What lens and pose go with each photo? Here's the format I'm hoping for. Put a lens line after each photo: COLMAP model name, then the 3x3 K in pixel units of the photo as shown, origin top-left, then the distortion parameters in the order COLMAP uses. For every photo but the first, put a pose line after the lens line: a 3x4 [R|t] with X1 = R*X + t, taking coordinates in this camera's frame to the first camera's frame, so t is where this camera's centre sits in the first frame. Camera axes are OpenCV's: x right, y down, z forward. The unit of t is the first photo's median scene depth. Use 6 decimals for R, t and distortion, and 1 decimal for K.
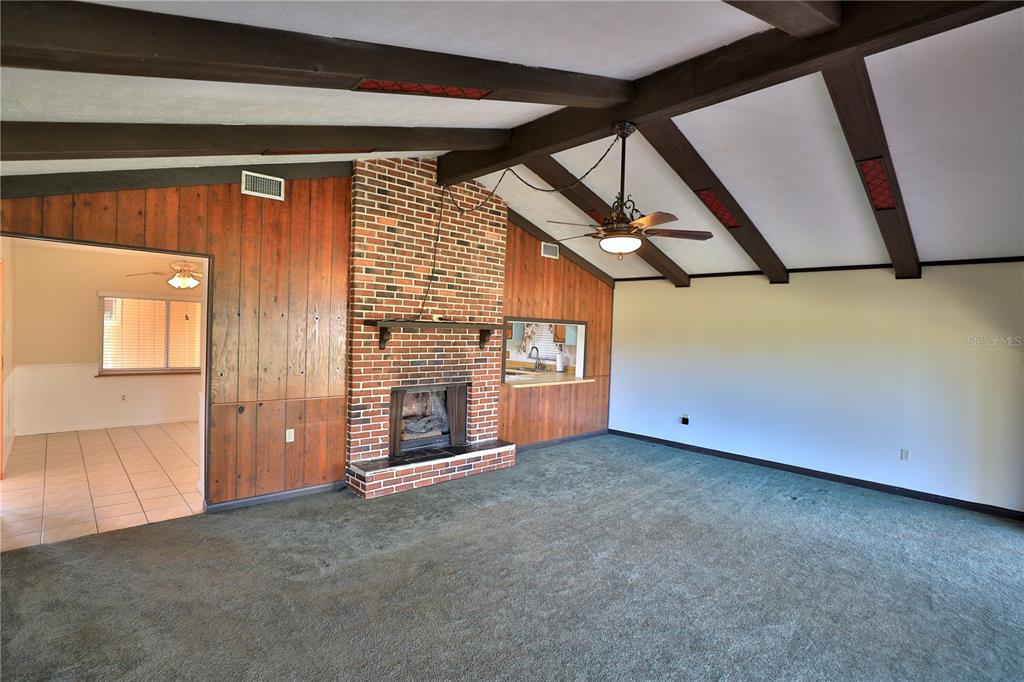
lens RADIAL K [[493.1, 0, 512.0], [0, 493.1, 341.0], [0, 0, 1]] dist [-0.040699, 0.012421]
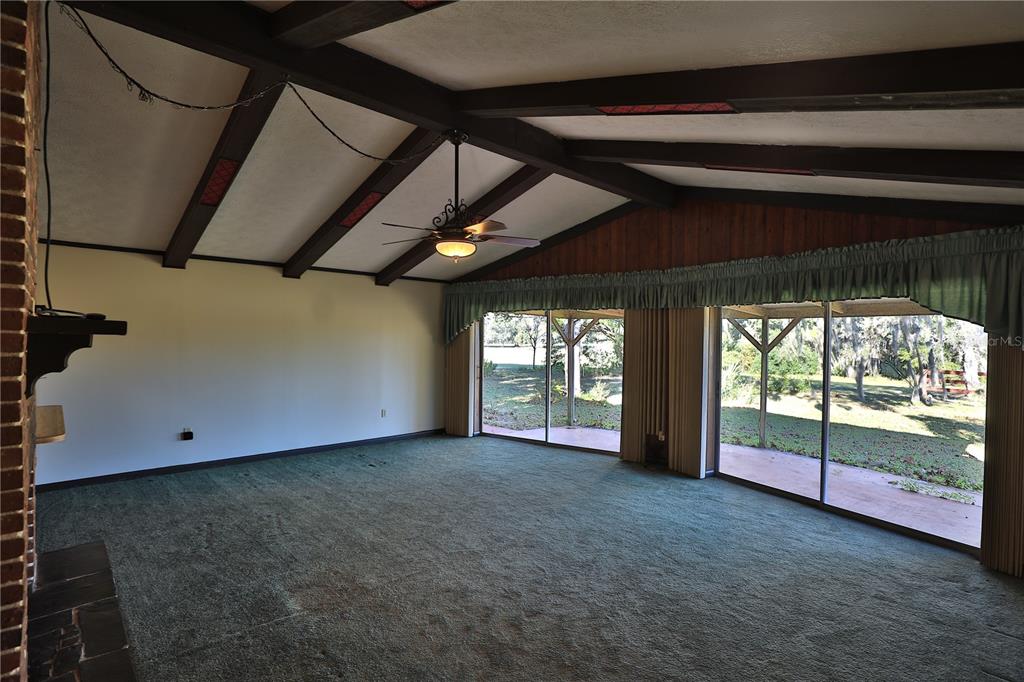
lens RADIAL K [[493.1, 0, 512.0], [0, 493.1, 341.0], [0, 0, 1]] dist [-0.040699, 0.012421]
pose [[-0.002654, -0.048381, 0.998825, -0.580646], [0.007374, 0.998801, 0.048399, -0.035893], [-0.999969, 0.007494, -0.002294, 0.624871]]
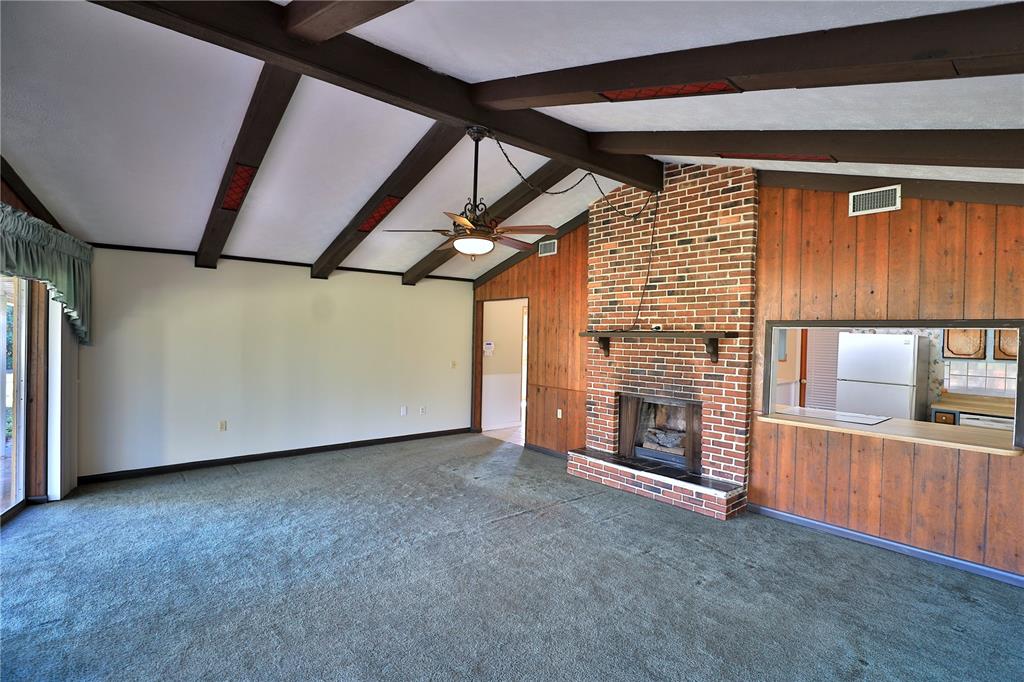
lens RADIAL K [[493.1, 0, 512.0], [0, 493.1, 341.0], [0, 0, 1]] dist [-0.040699, 0.012421]
pose [[-0.064901, -0.021436, -0.997661, 0.867443], [-0.043369, 0.998885, -0.018641, 0.010963], [0.996949, 0.042058, -0.065759, 0.814554]]
